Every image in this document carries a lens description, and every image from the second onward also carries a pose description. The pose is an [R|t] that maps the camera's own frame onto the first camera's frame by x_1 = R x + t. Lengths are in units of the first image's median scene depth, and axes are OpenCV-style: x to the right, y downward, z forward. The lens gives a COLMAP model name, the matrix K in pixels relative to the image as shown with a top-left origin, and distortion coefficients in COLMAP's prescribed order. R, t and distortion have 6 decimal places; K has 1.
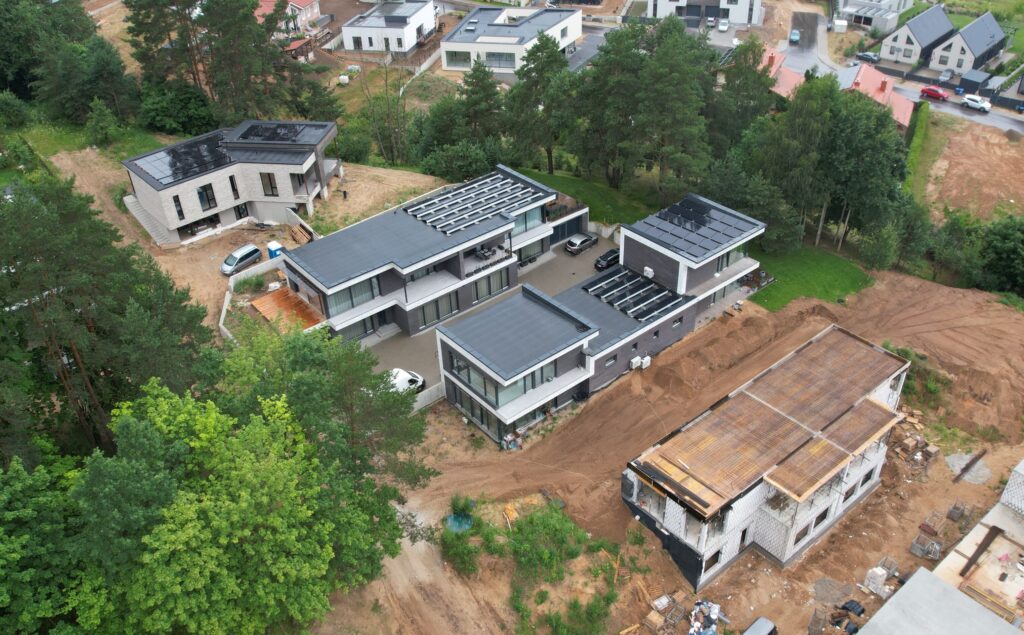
lens RADIAL K [[823.1, 0, 512.0], [0, 823.1, 317.5], [0, 0, 1]] dist [-0.066030, 0.008445]
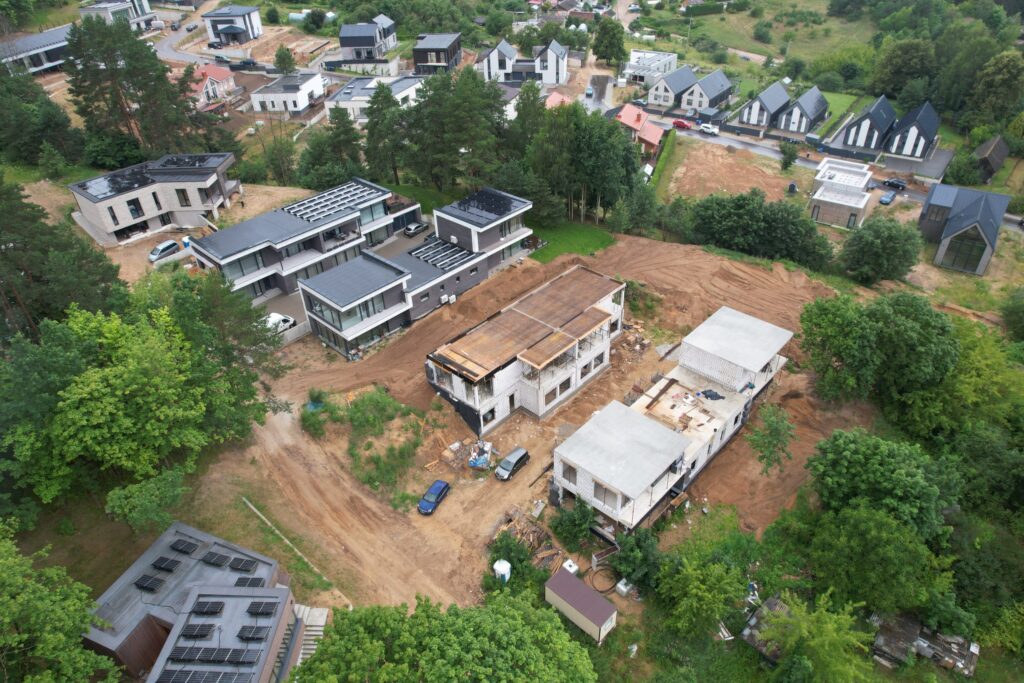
lens RADIAL K [[638.5, 0, 512.9], [0, 638.5, 336.9], [0, 0, 1]] dist [-0.091958, 0.068597]
pose [[0.990882, -0.071071, 0.114461, 0.129398], [0.070746, 0.997470, 0.006904, 0.115190], [-0.114662, 0.001257, 0.993404, -0.119368]]
